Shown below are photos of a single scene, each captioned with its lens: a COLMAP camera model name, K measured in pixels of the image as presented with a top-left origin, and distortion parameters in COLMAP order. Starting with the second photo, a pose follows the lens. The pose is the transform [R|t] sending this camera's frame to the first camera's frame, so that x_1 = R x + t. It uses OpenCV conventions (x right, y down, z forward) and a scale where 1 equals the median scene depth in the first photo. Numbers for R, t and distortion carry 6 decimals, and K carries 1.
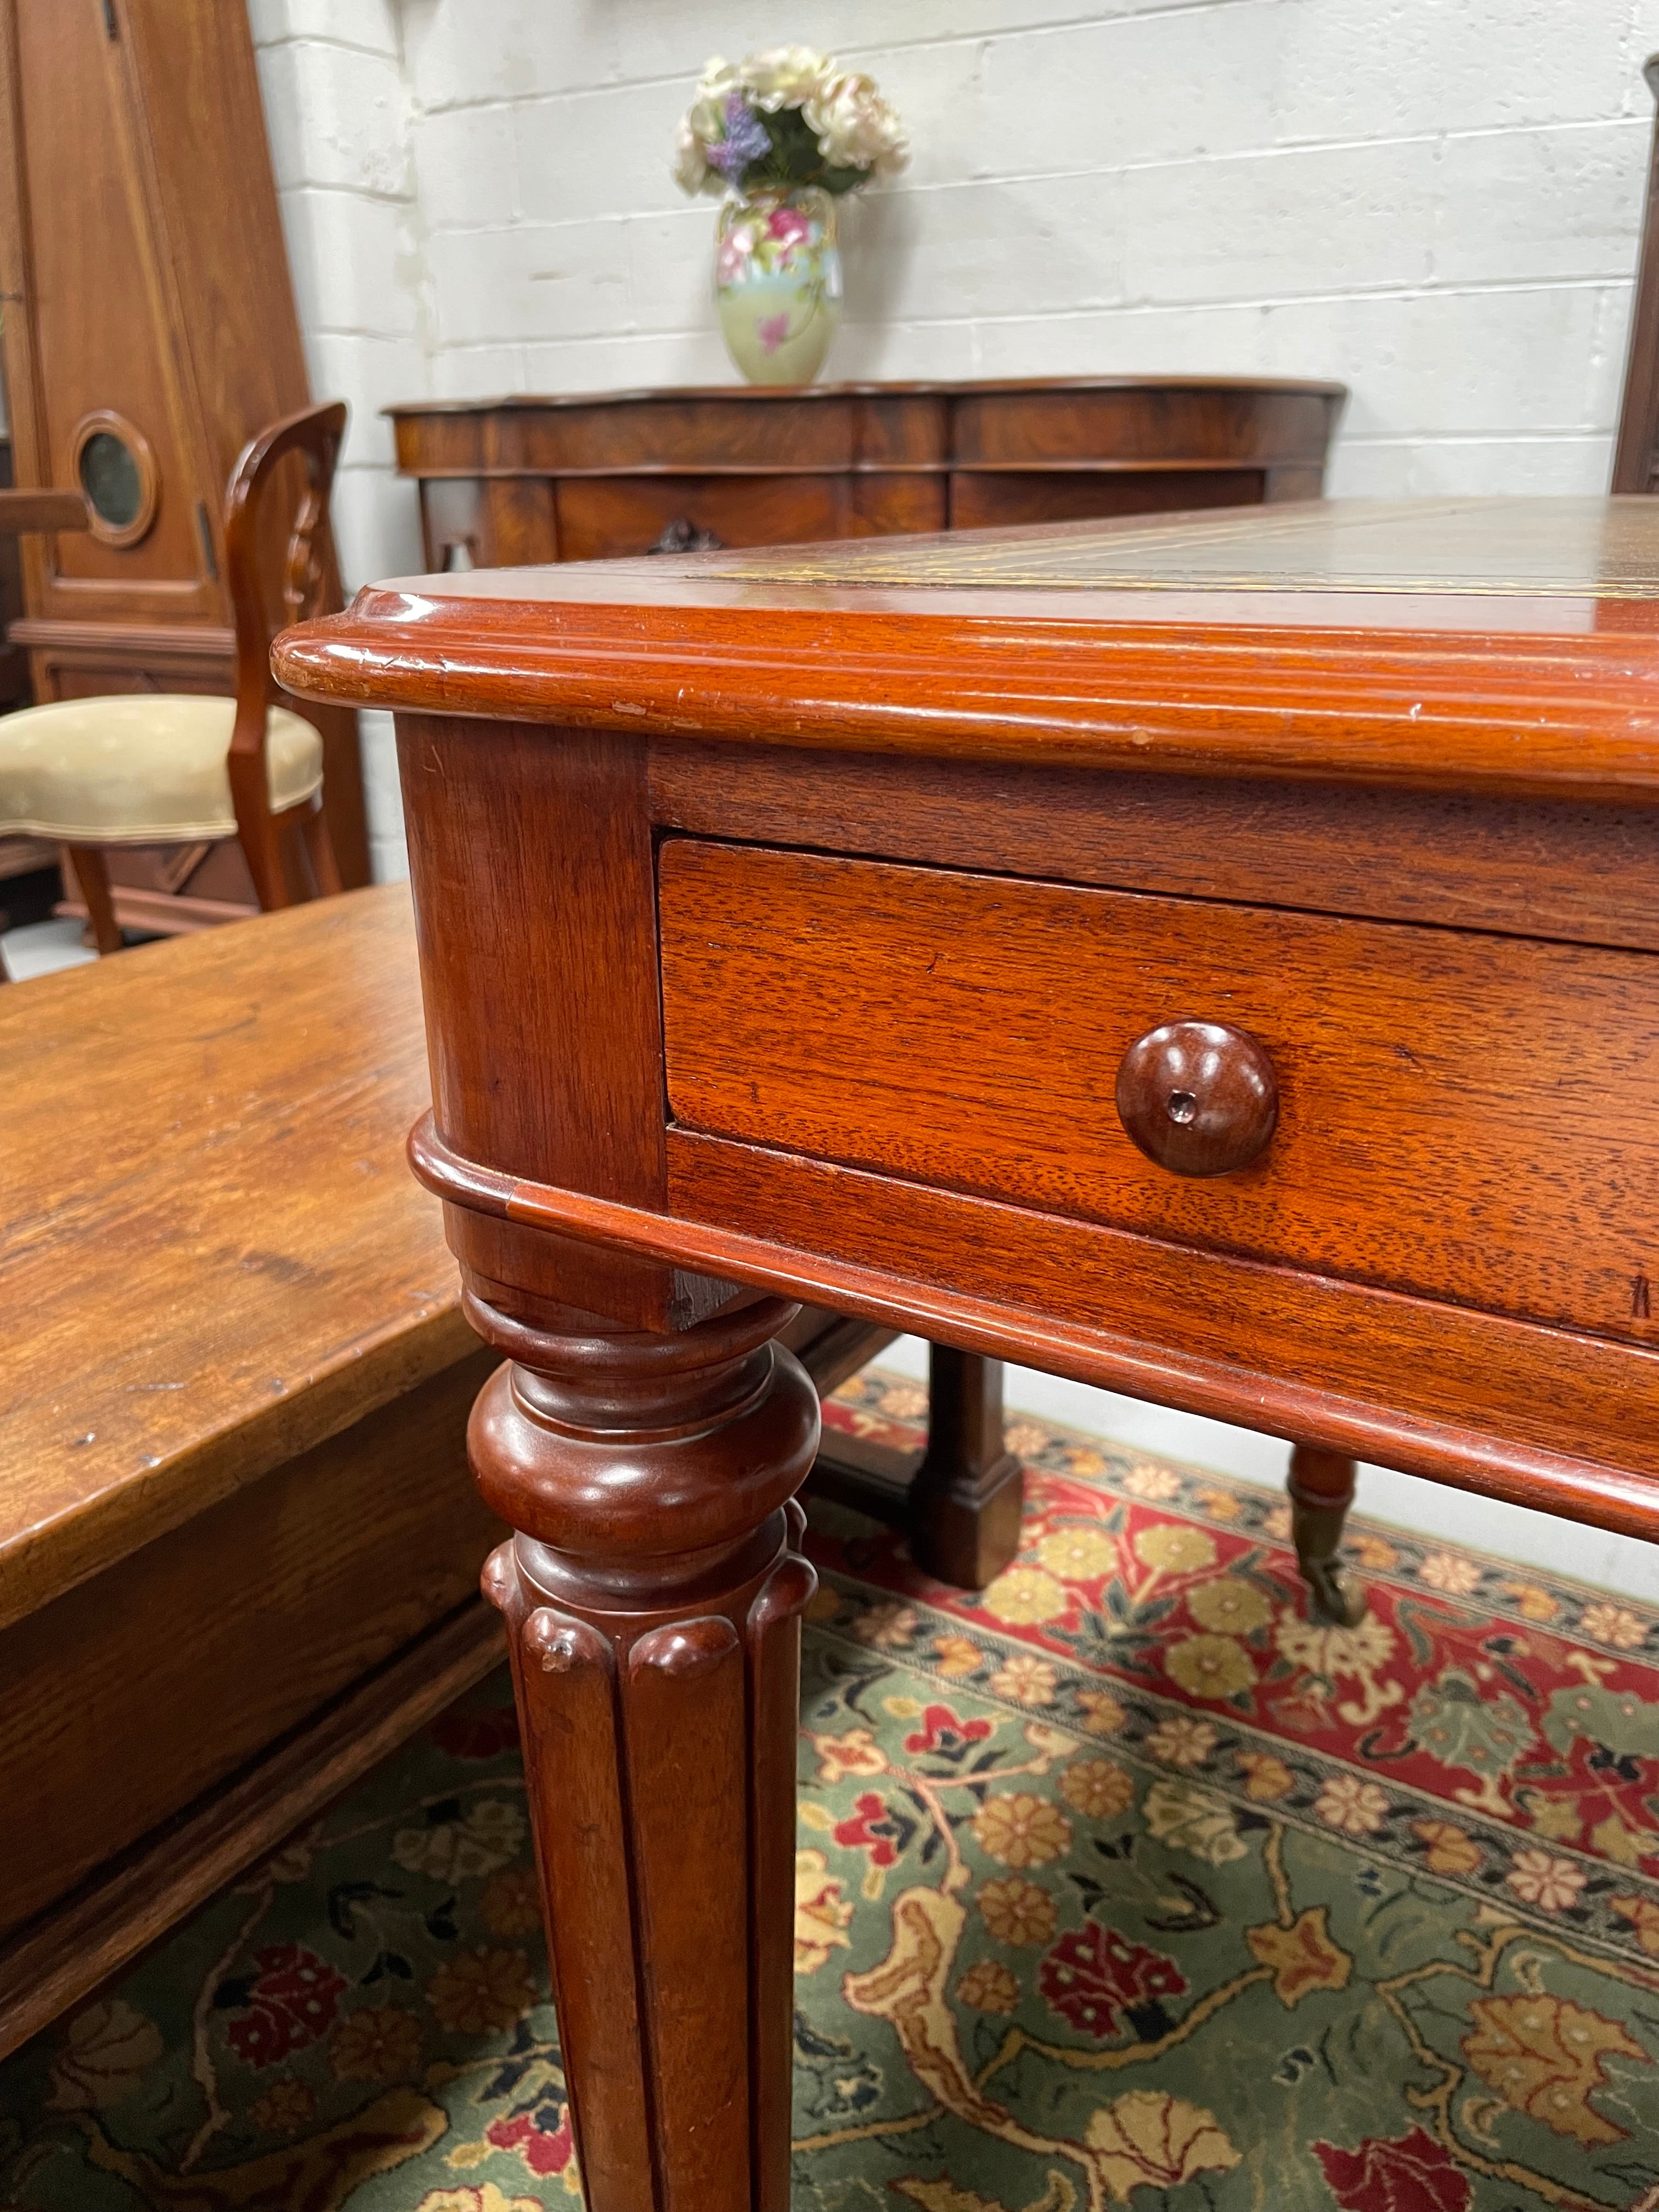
lens RADIAL K [[1691.2, 0, 834.6], [0, 1691.2, 1056.4], [0, 0, 1]] dist [0.070610, -0.096929]
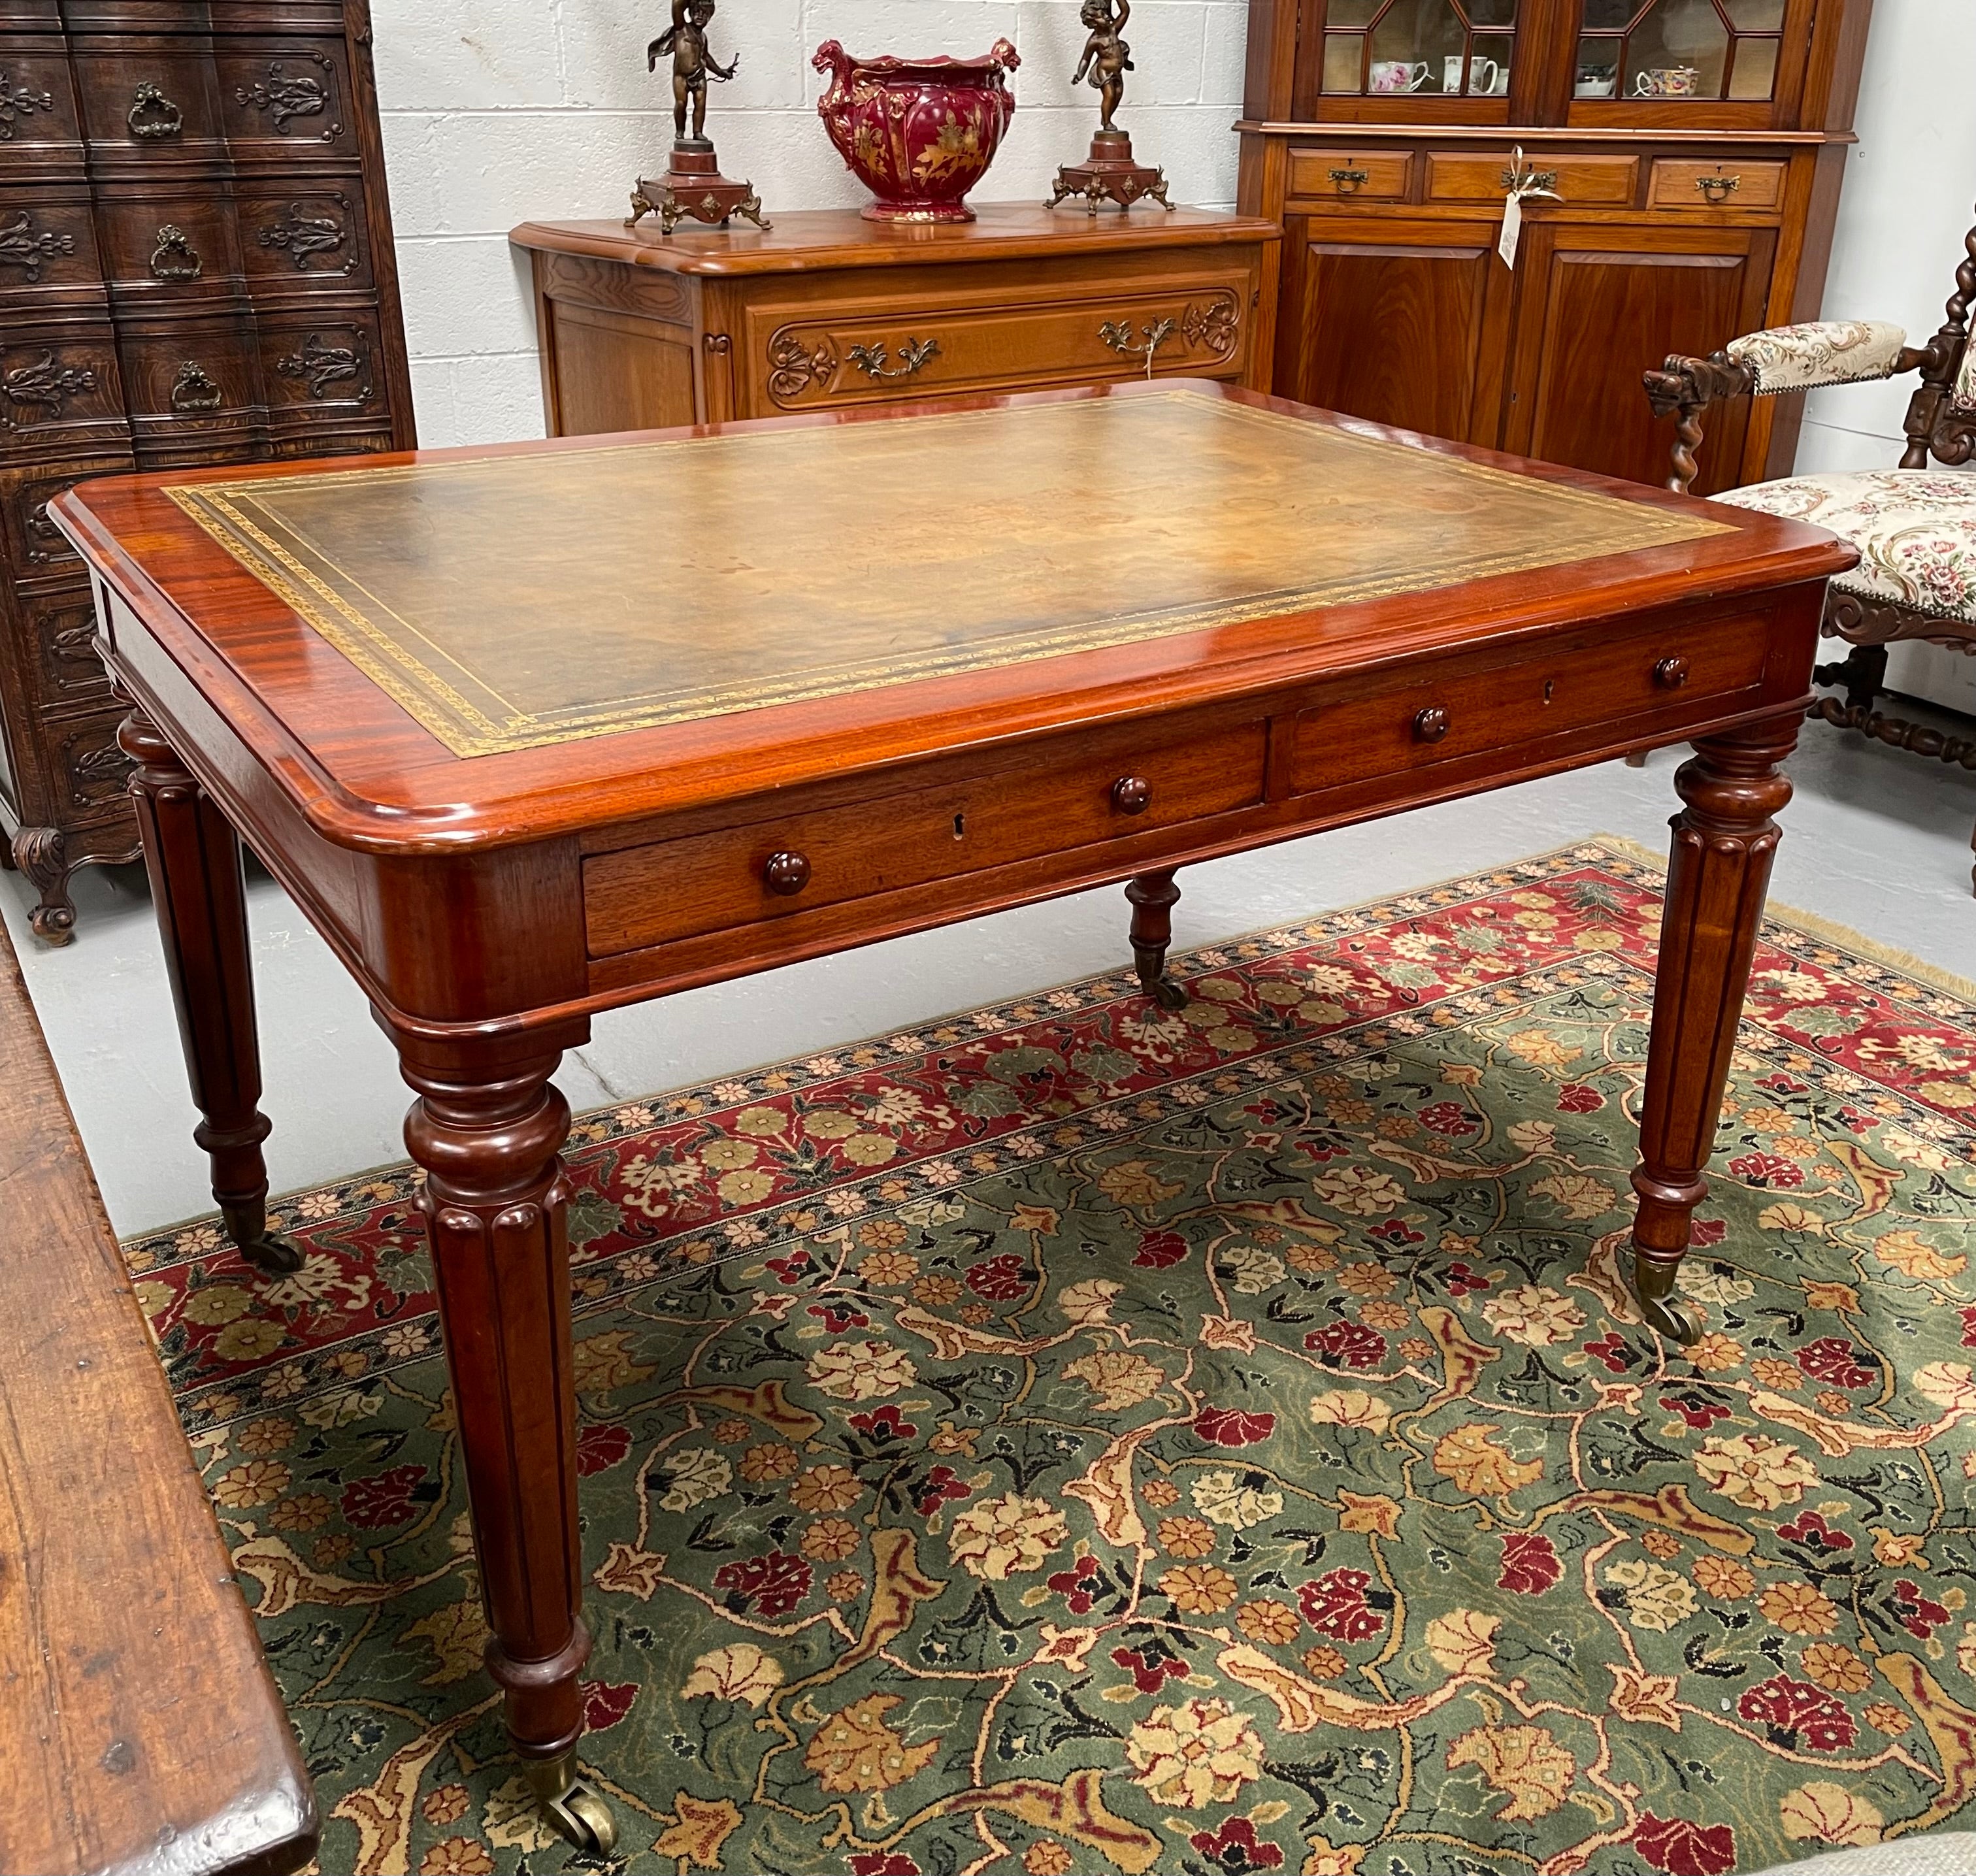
lens RADIAL K [[2023.6, 0, 1007.0], [0, 2023.6, 878.9], [0, 0, 1]] dist [0.083137, 0.000000]
pose [[0.435013, -0.346407, 0.831123, -0.805610], [0.275478, 0.929977, 0.243423, -0.225052], [-0.857249, 0.123064, 0.499979, -0.386052]]
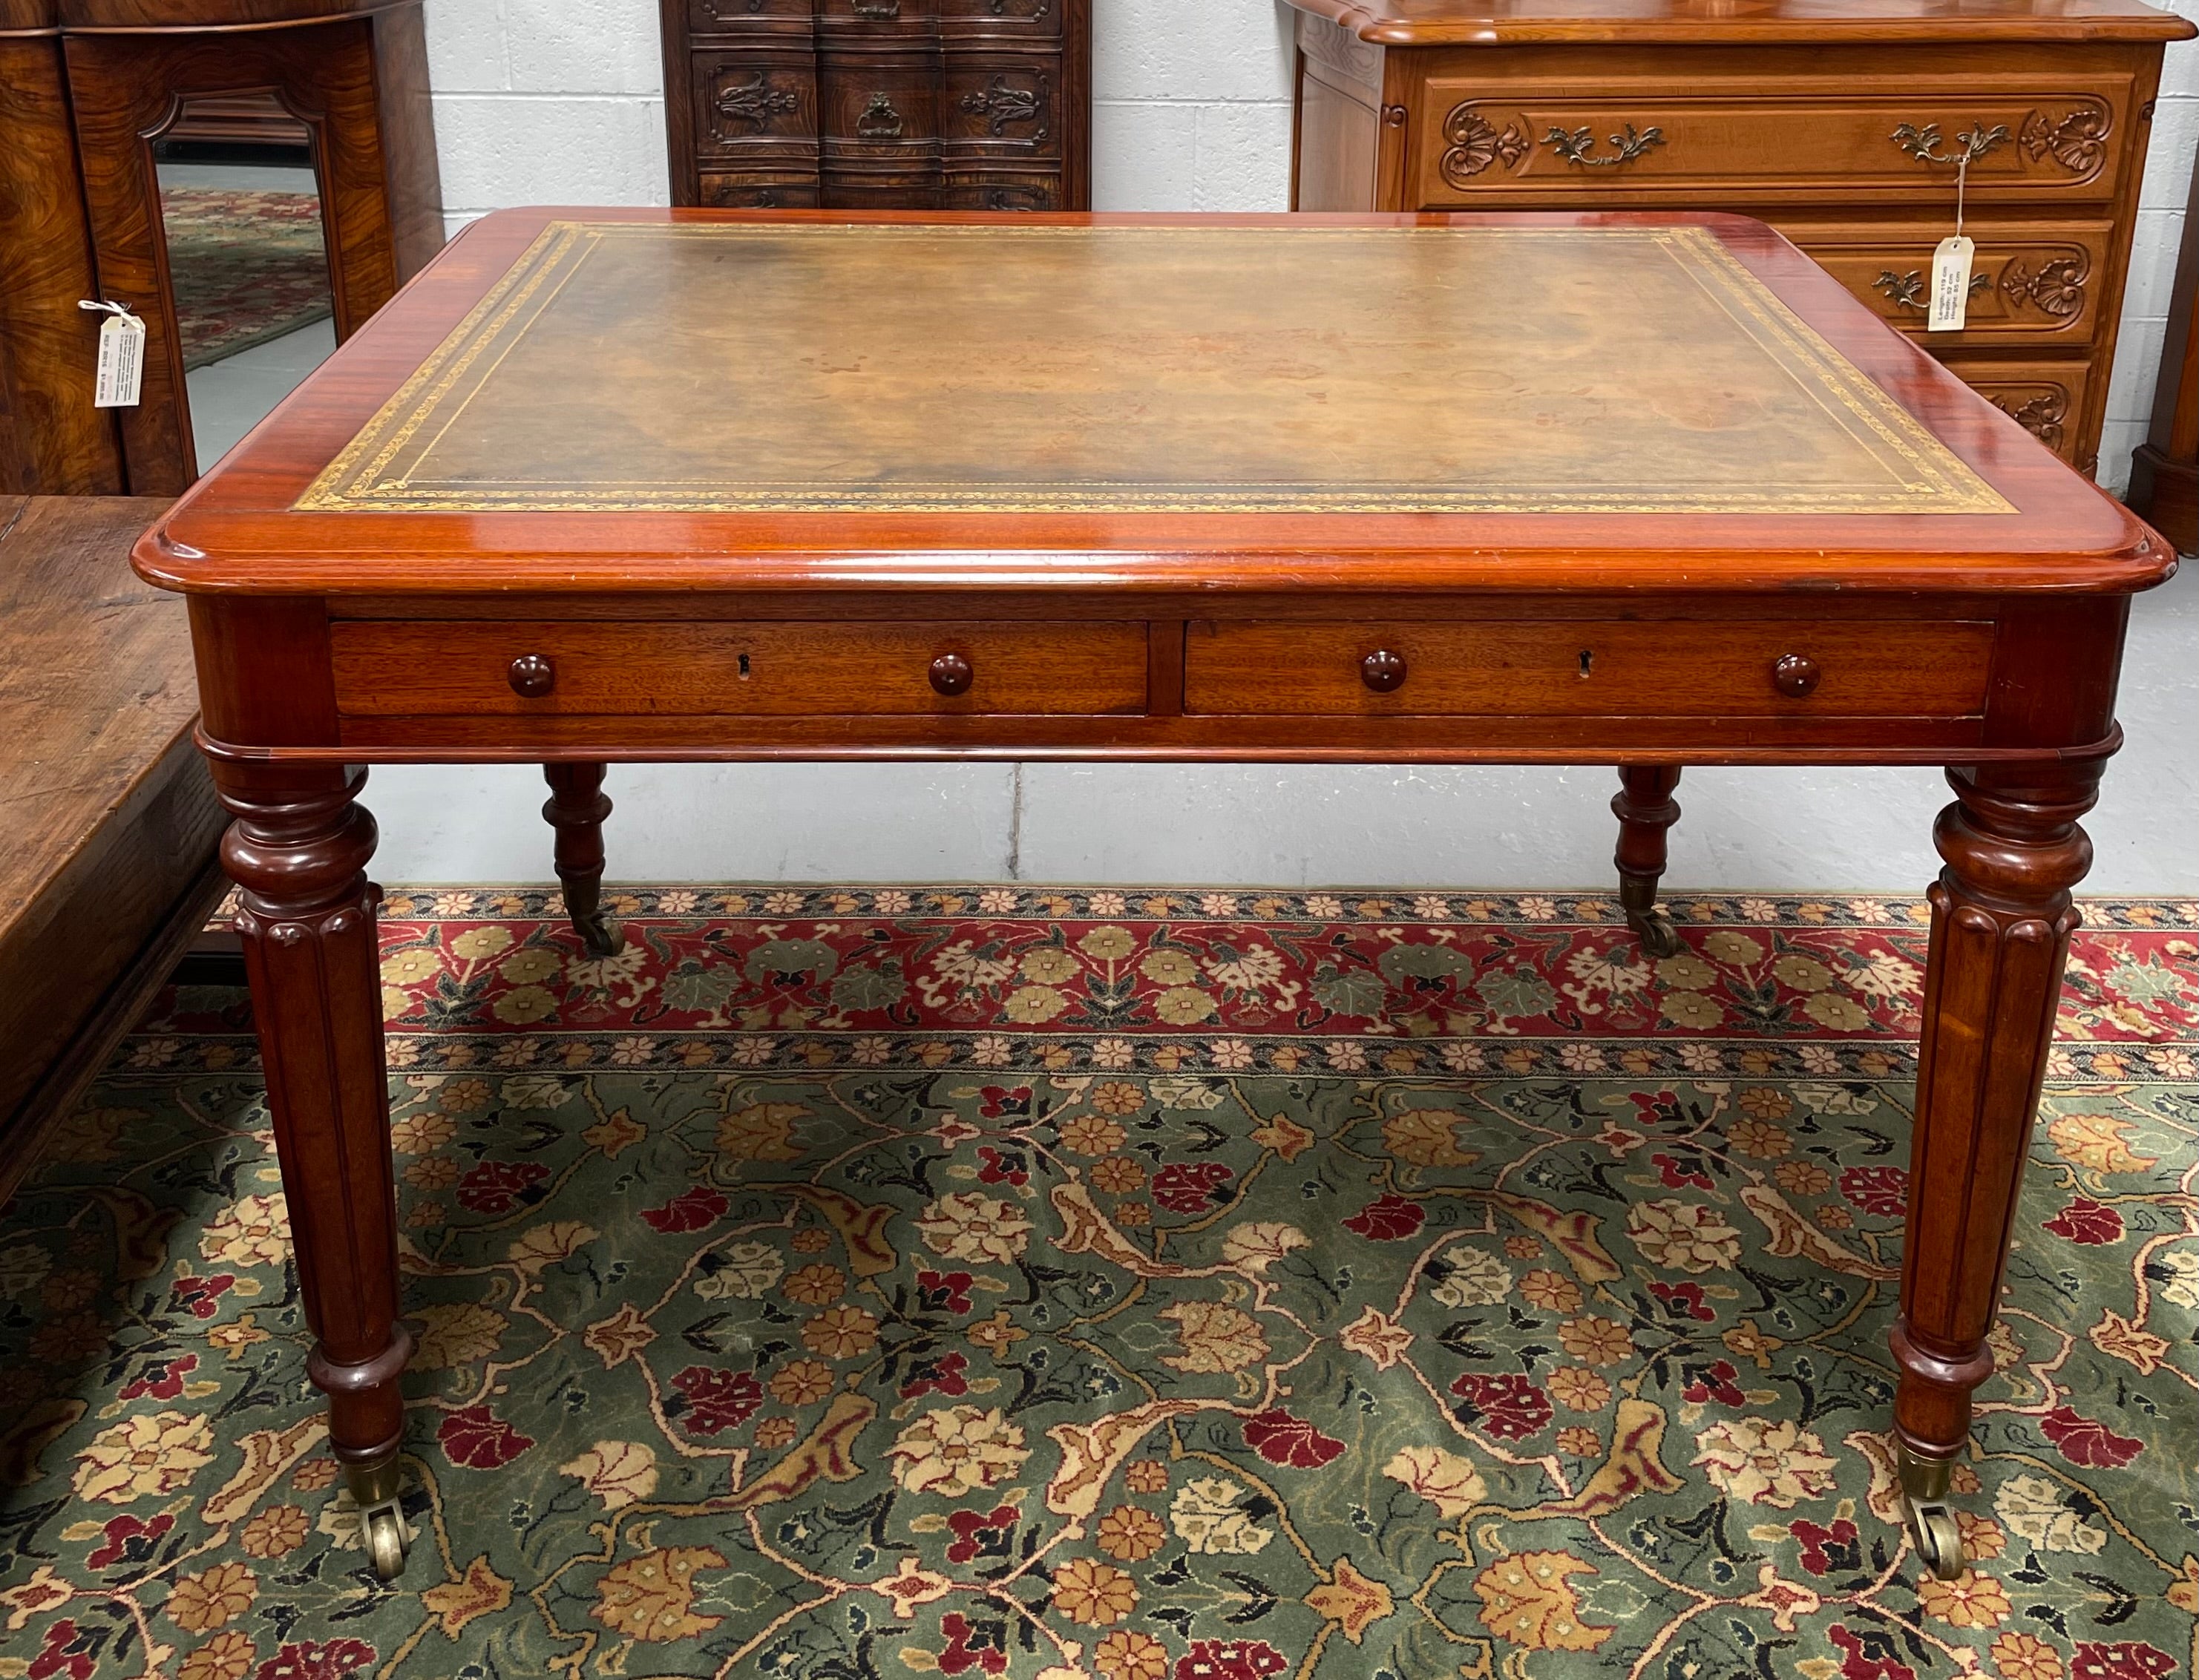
lens RADIAL K [[2299.9, 0, 1099.7], [0, 2299.9, 453.1], [0, 0, 1]] dist [0.041694, 0.000000]
pose [[0.844251, -0.164771, 0.509991, -0.308416], [0.160066, 0.985657, 0.053476, -0.132114], [-0.511488, 0.036485, 0.858516, -0.997523]]
